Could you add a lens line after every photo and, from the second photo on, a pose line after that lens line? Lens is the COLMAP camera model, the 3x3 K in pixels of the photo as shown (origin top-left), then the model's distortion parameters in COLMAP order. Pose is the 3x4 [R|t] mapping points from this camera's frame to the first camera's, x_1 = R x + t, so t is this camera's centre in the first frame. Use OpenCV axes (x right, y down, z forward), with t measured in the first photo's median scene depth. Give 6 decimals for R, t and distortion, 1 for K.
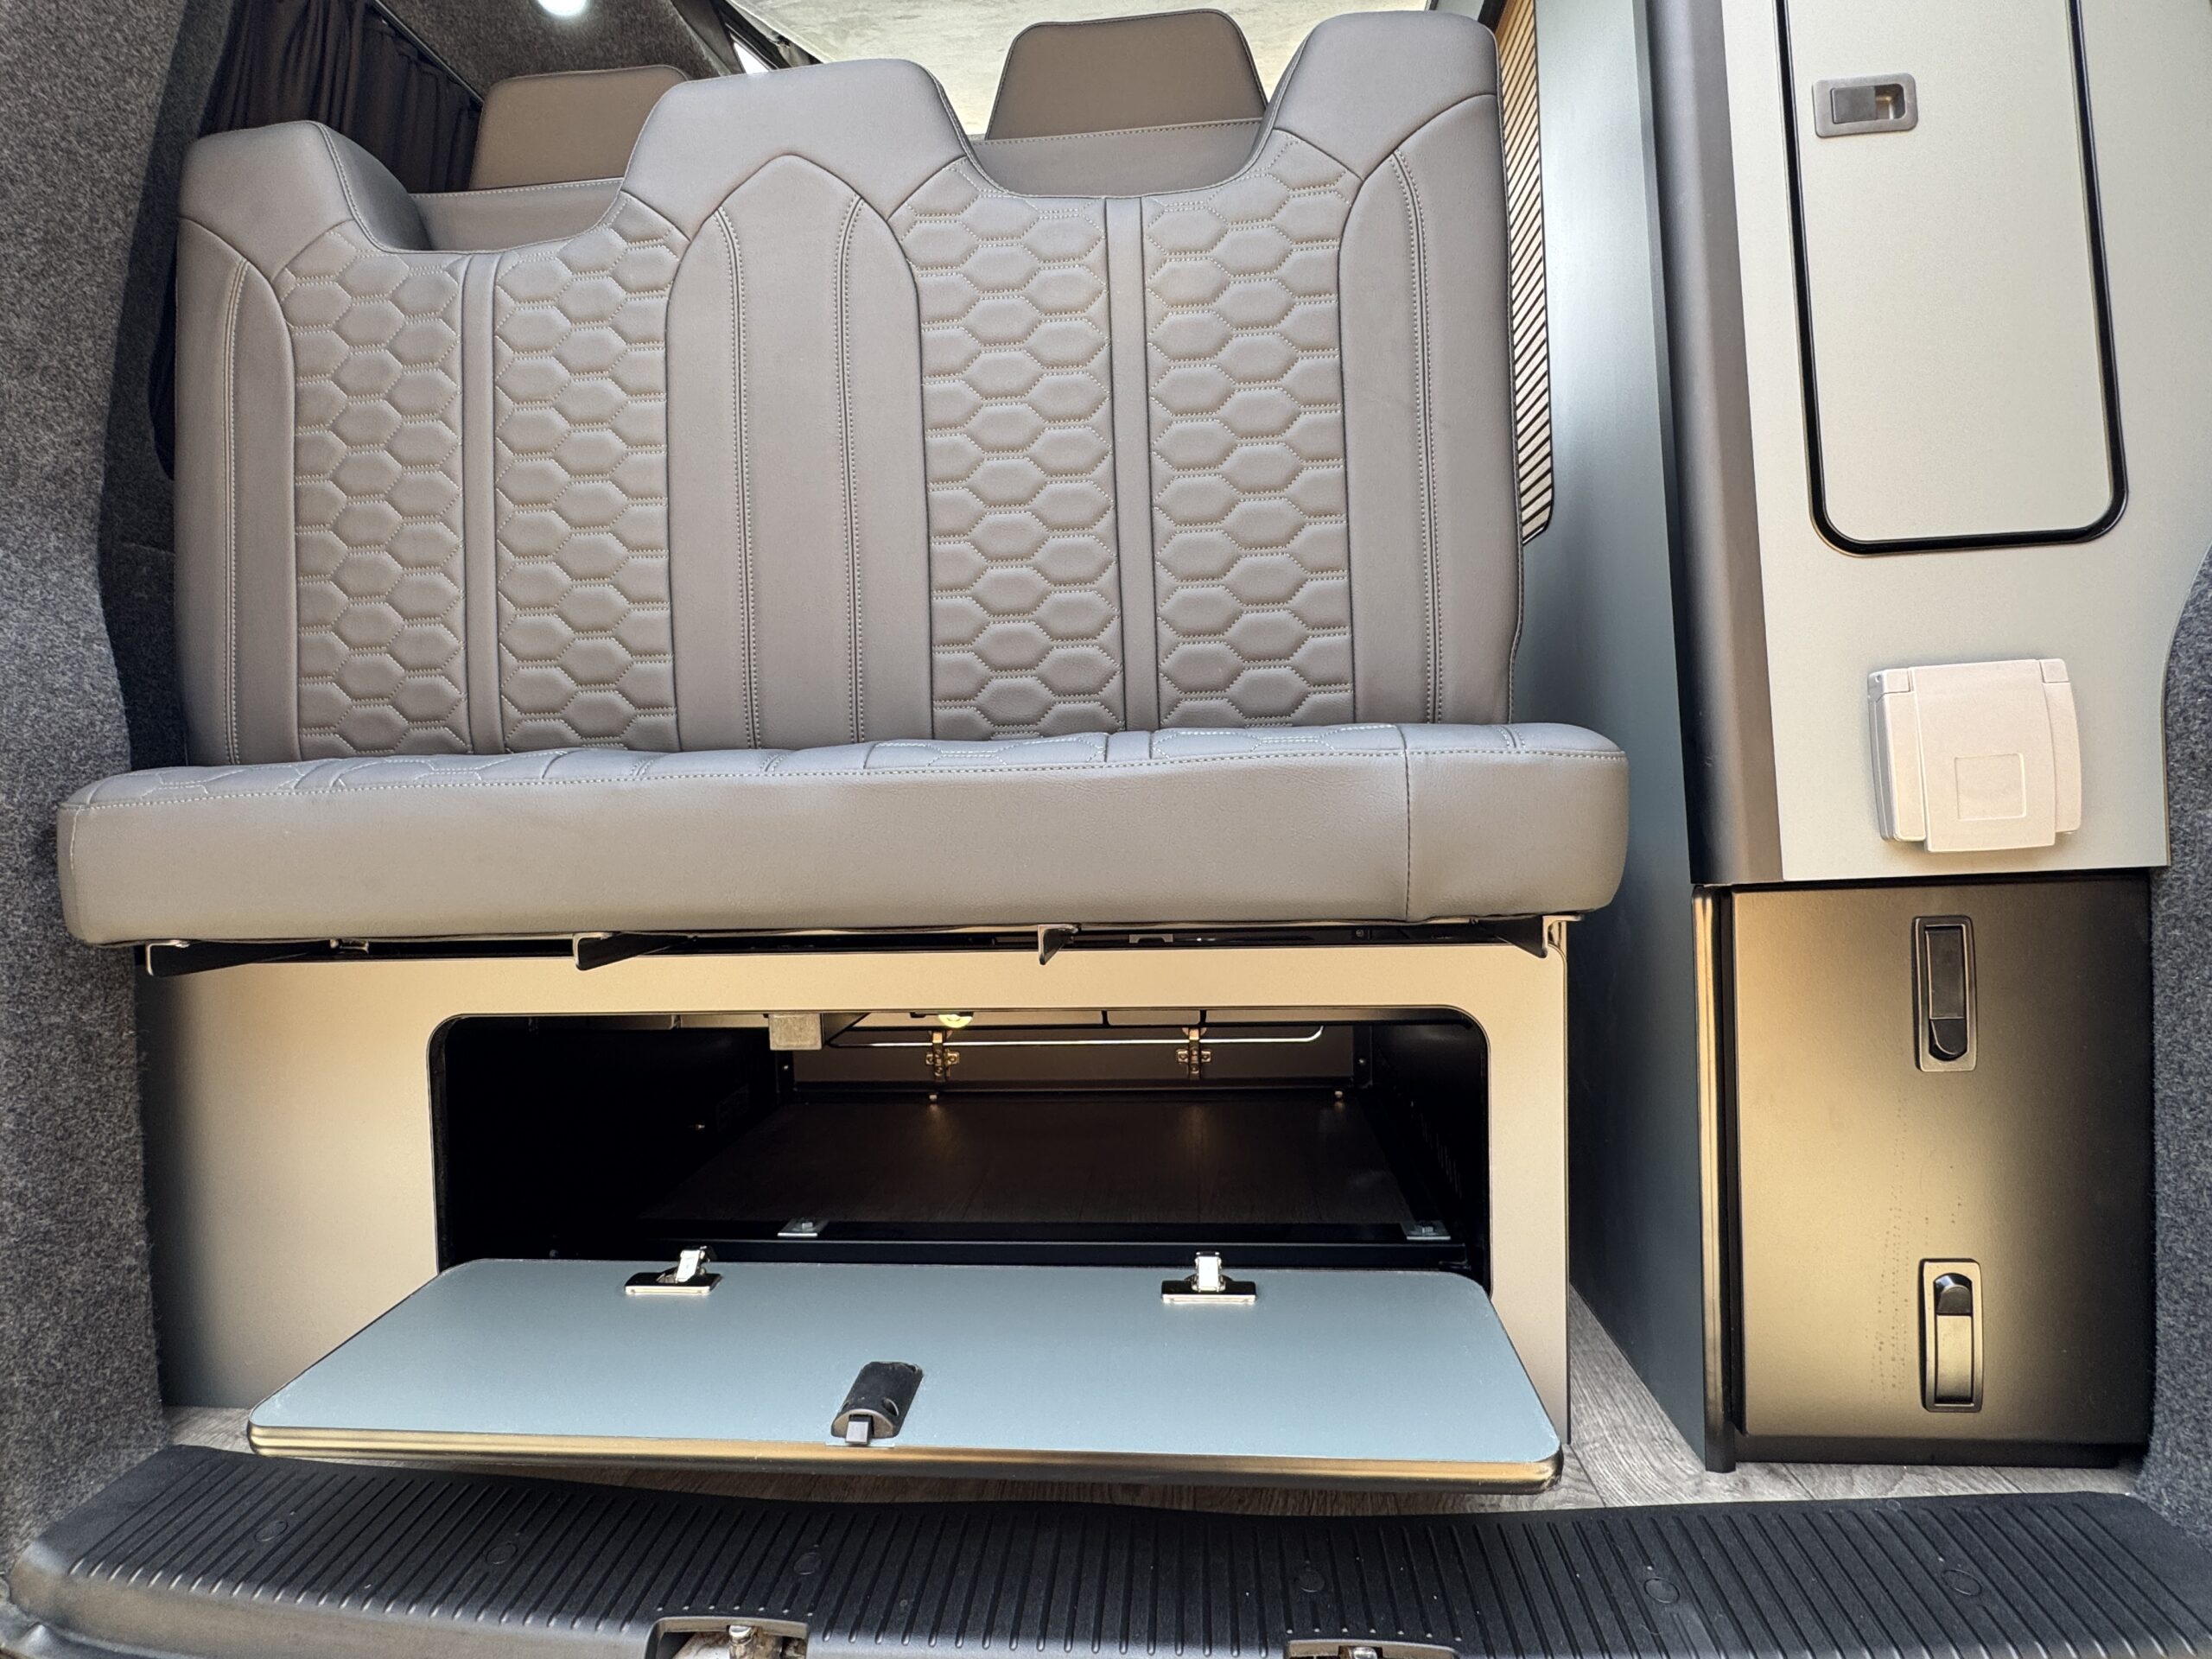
lens RADIAL K [[1122.4, 0, 1103.2], [0, 1122.4, 784.4], [0, 0, 1]] dist [-0.030242, 0.020667]
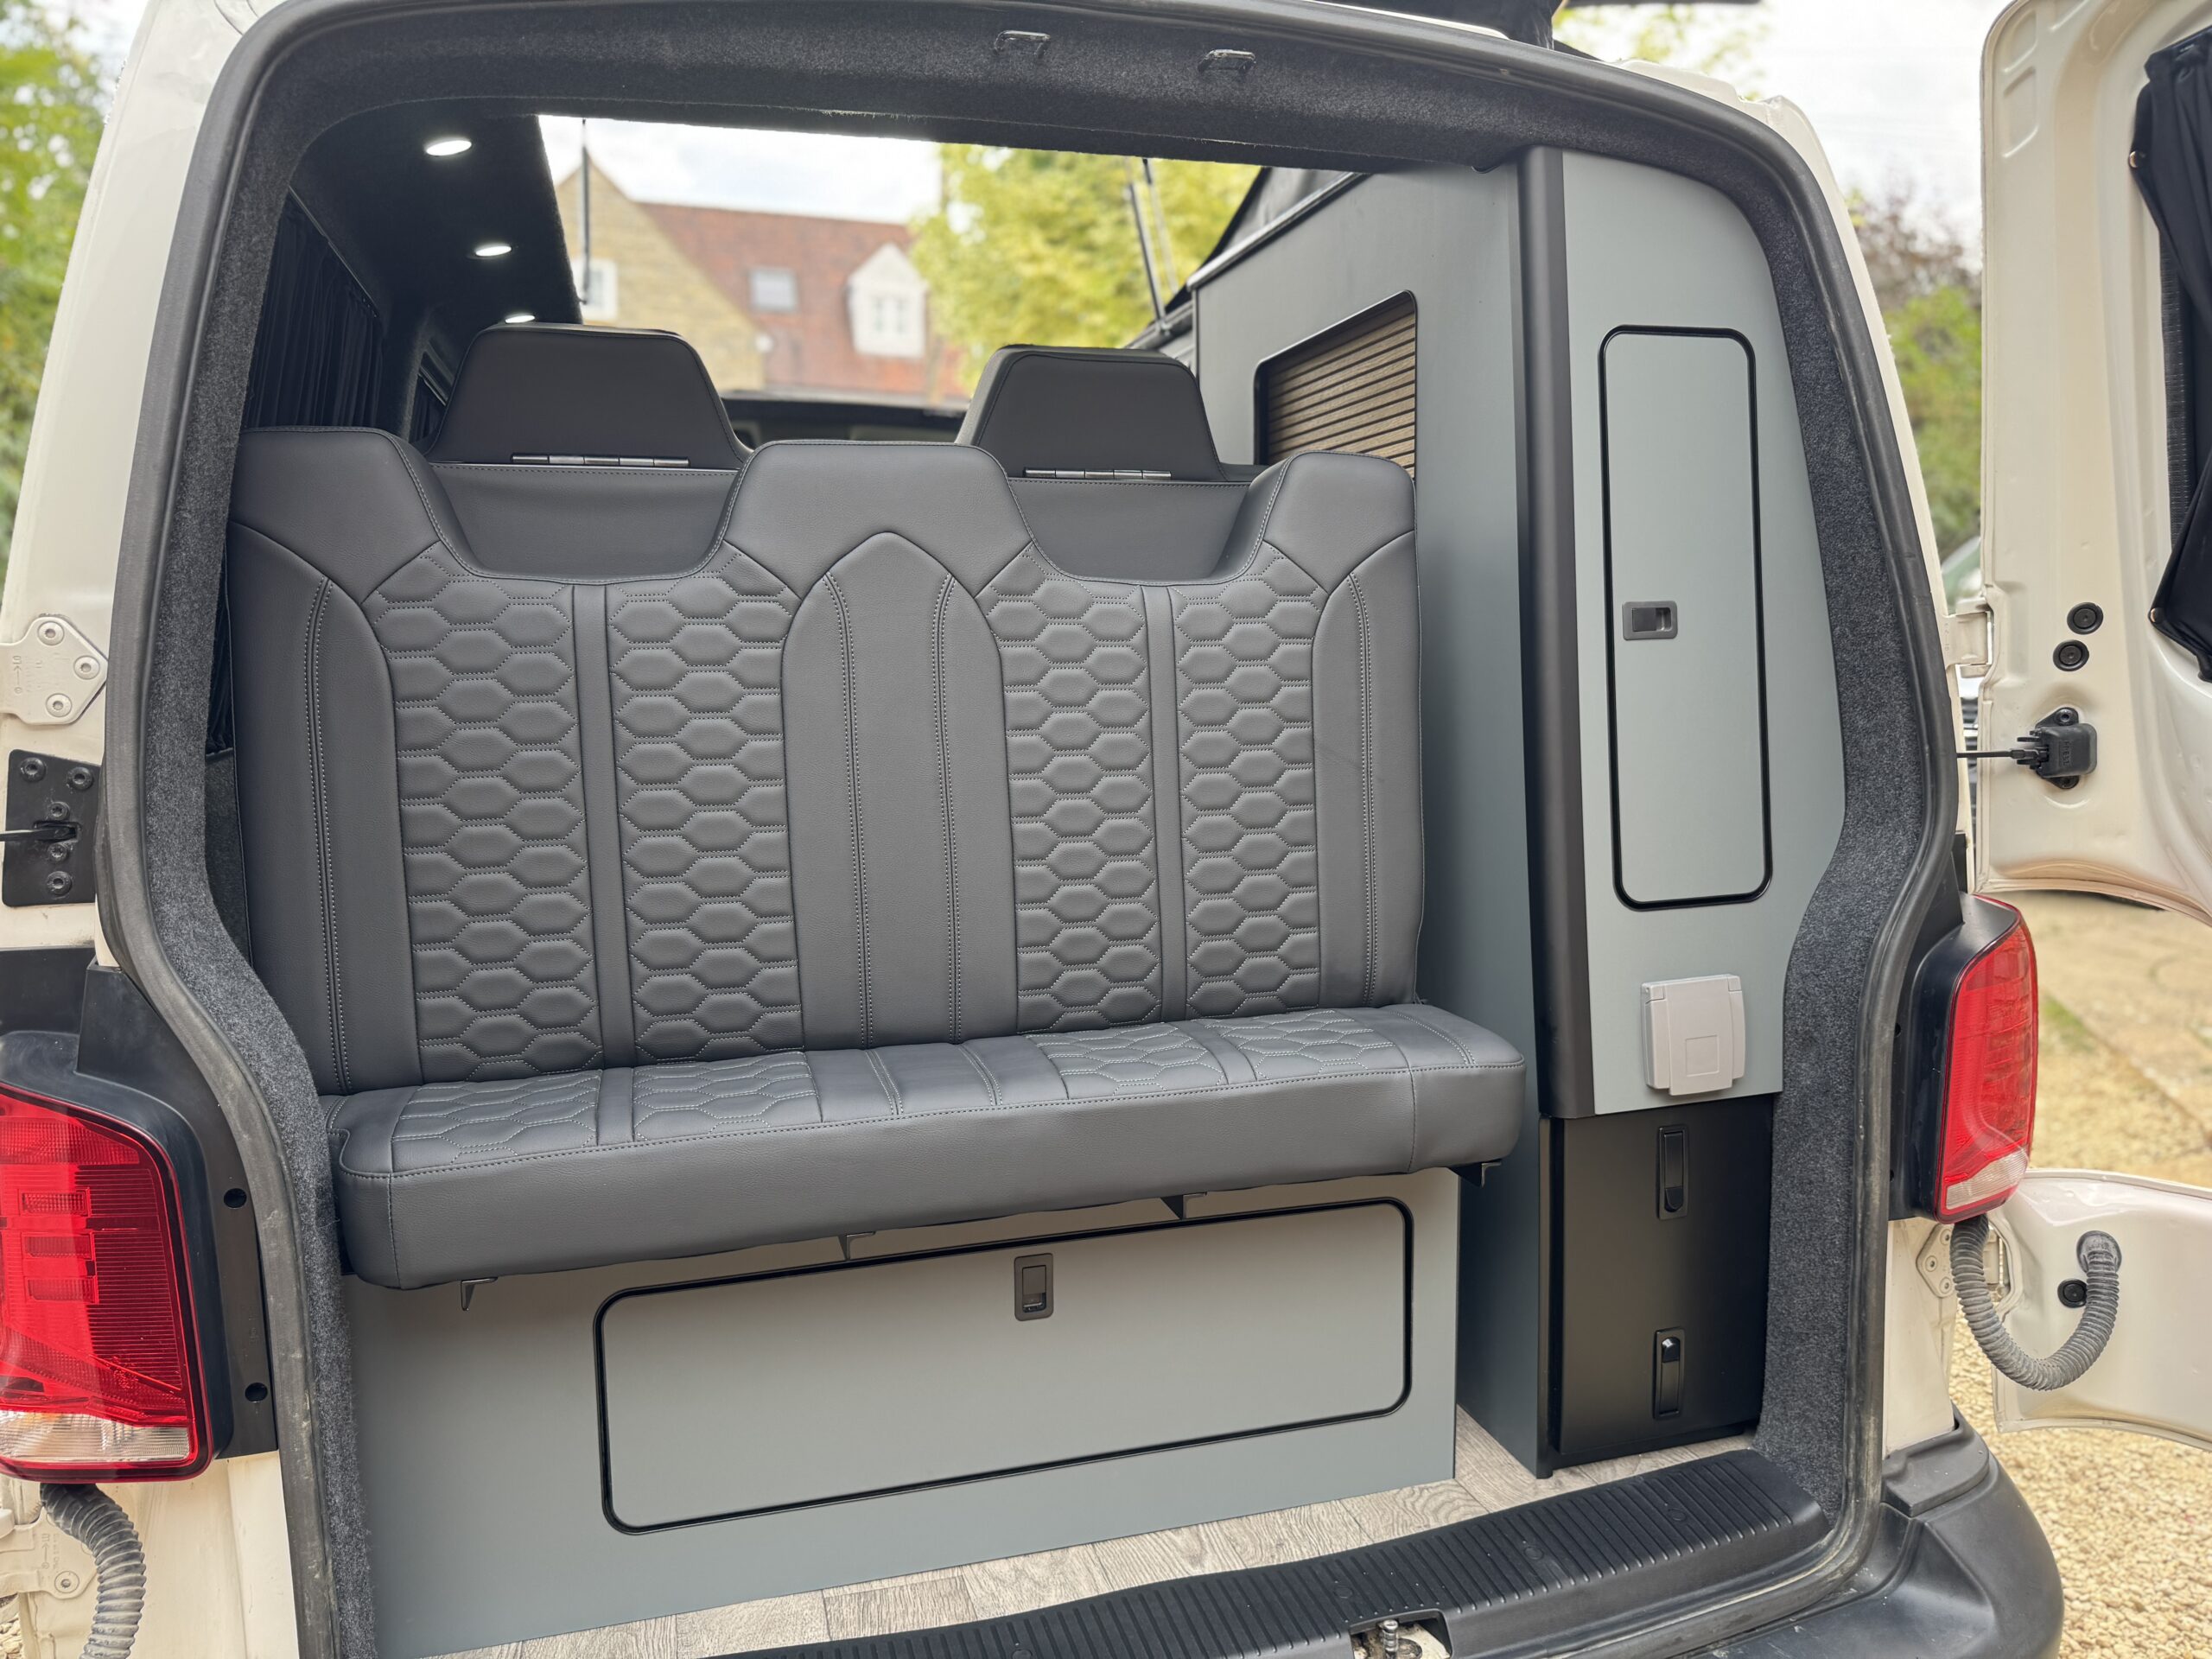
lens RADIAL K [[1573.0, 0, 1101.5], [0, 1573.0, 765.1], [0, 0, 1]] dist [0.050197, -0.003776]
pose [[0.929949, -0.014172, 0.367415, -0.799749], [-0.013545, 0.997258, 0.072749, -0.515078], [-0.367438, -0.072629, 0.927208, -0.748005]]
